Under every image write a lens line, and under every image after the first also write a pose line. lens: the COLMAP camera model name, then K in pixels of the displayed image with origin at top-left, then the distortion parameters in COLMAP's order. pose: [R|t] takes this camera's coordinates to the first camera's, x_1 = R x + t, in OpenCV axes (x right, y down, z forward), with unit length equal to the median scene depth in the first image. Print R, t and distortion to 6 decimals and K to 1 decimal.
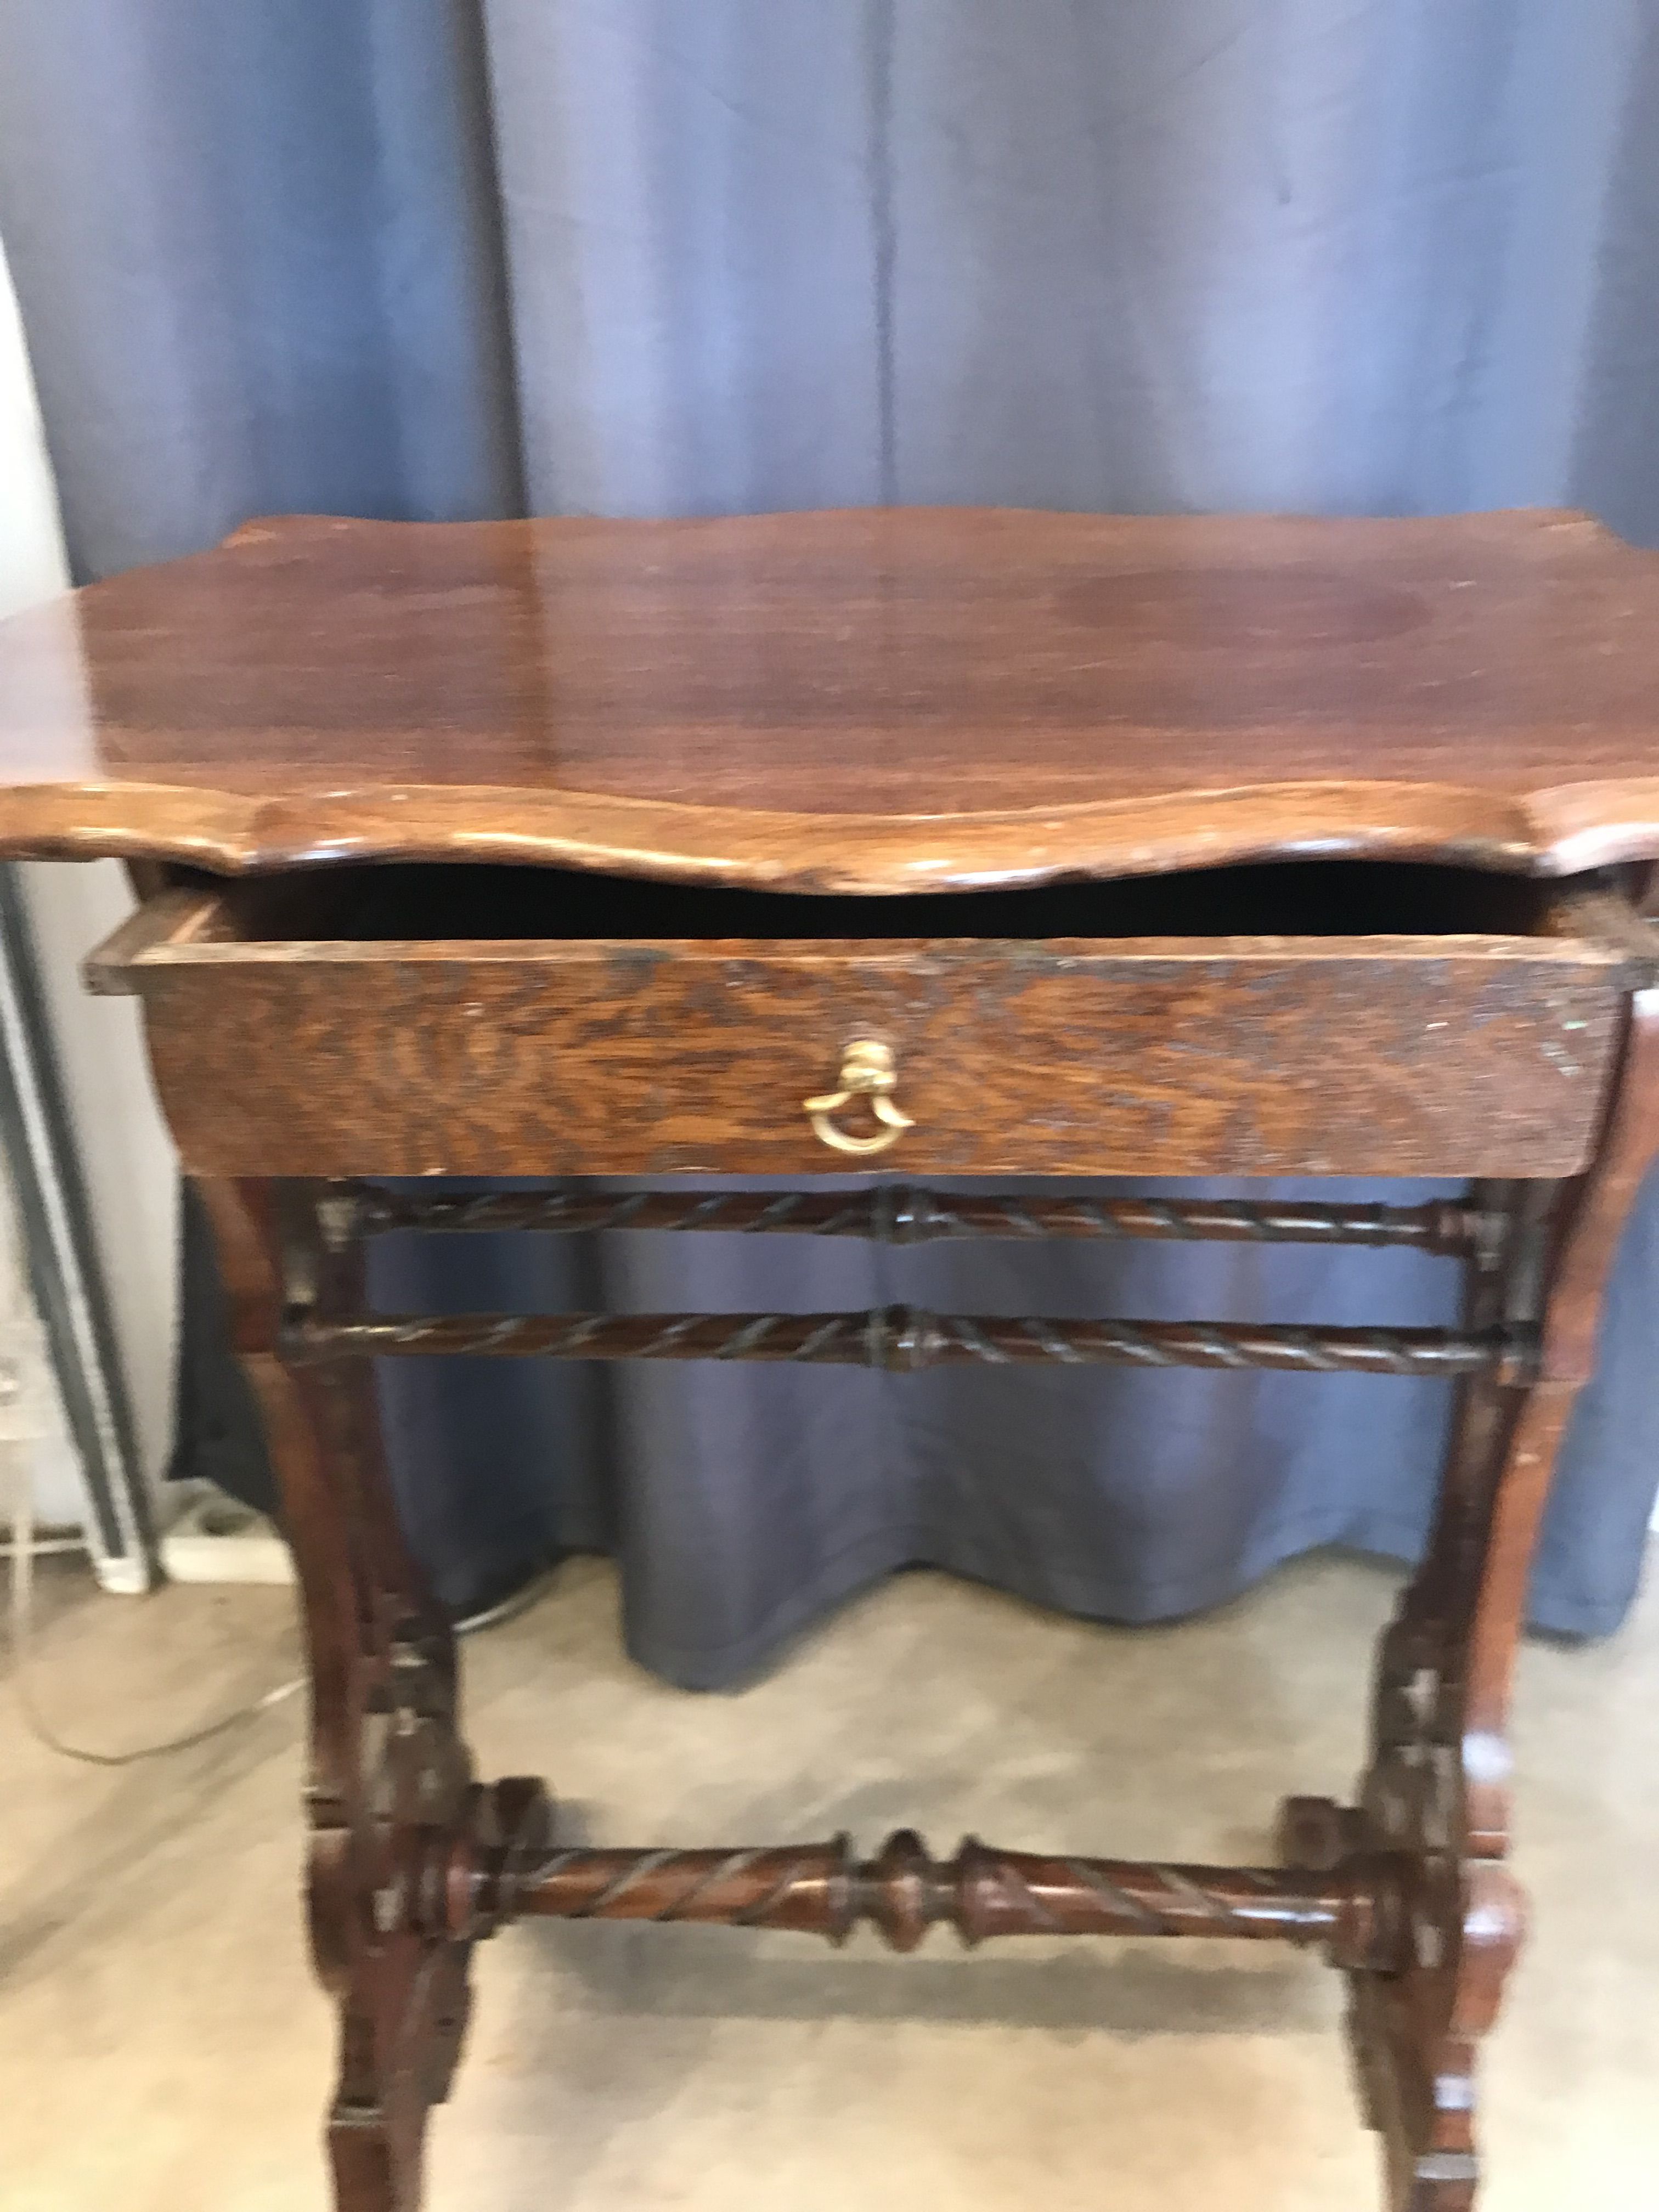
lens RADIAL K [[1839.0, 0, 884.1], [0, 1839.0, 1084.1], [0, 0, 1]] dist [0.001391, 0.020423]
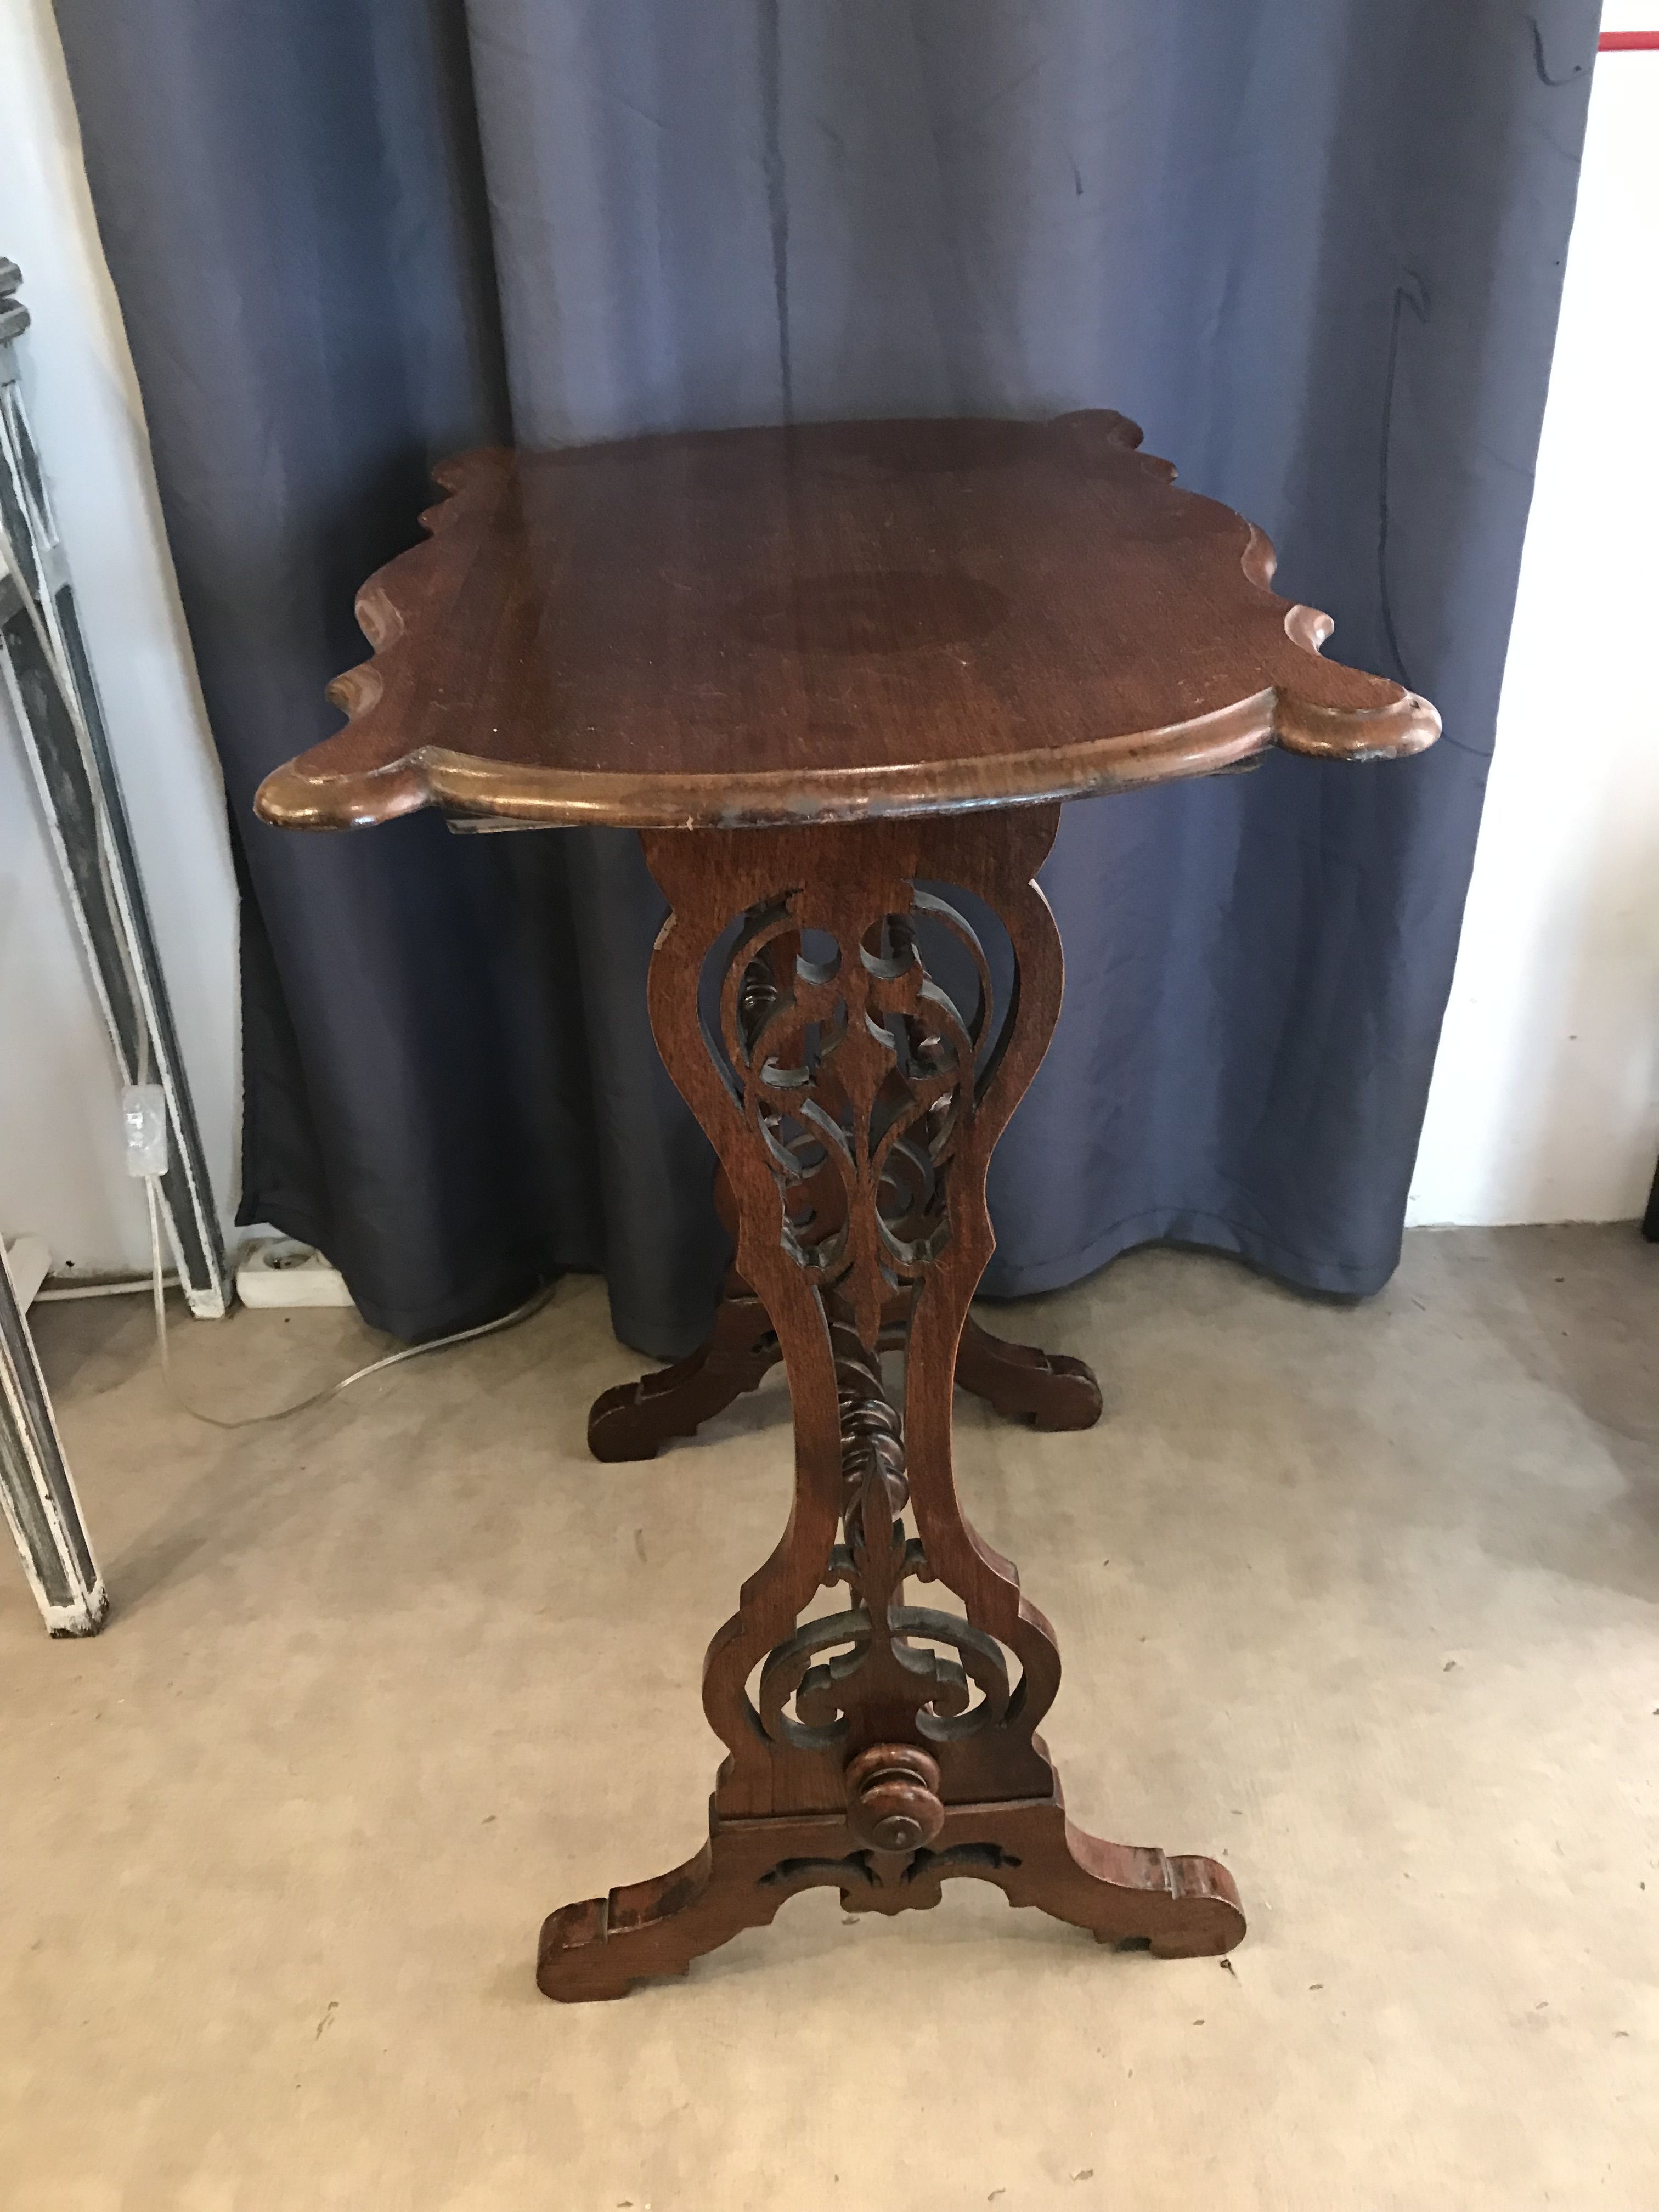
lens RADIAL K [[1839.0, 0, 842.4], [0, 1839.0, 1095.1], [0, 0, 1]] dist [0.001391, 0.020423]
pose [[0.999124, -0.035093, 0.022795, -0.007257], [0.032889, 0.995326, 0.090795, 0.038928], [-0.025874, -0.089966, 0.995609, -0.362979]]
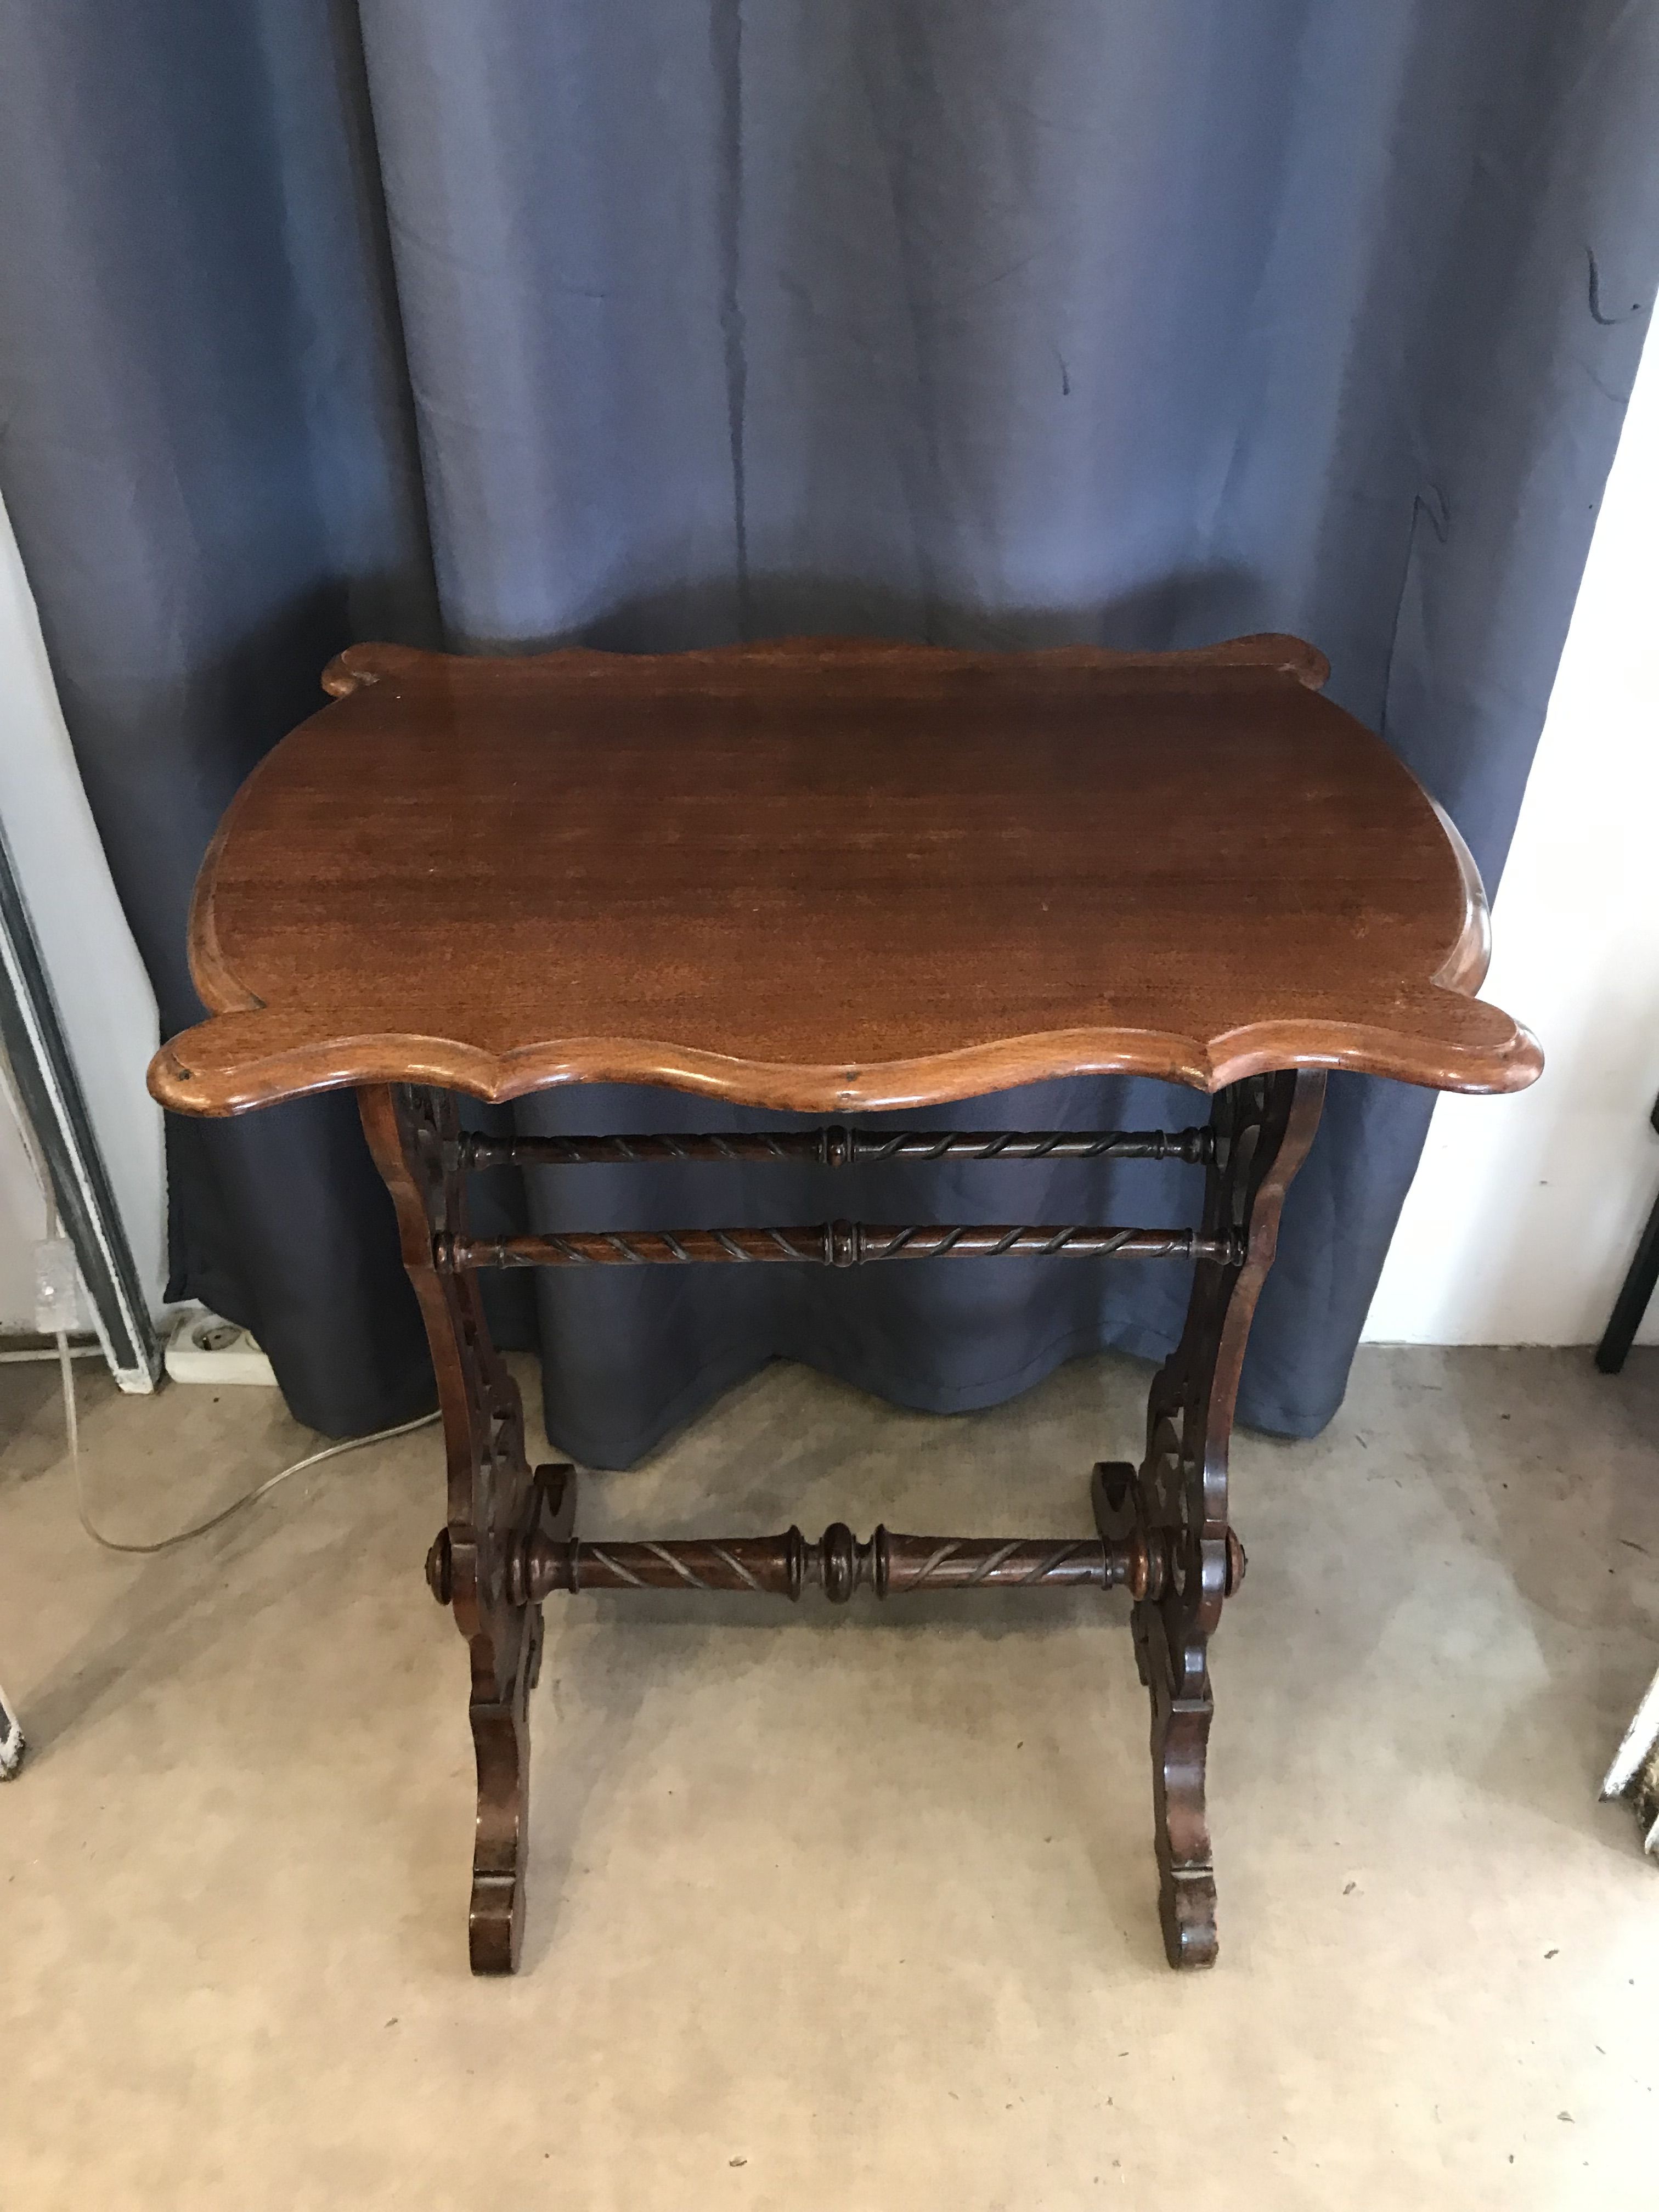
lens RADIAL K [[1839.0, 0, 829.7], [0, 1839.0, 1101.6], [0, 0, 1]] dist [0.001391, 0.020423]
pose [[0.999812, 0.005441, 0.018608, 0.042946], [-0.009599, 0.972837, 0.231292, -0.305244], [-0.016844, -0.231427, 0.972706, -0.245701]]
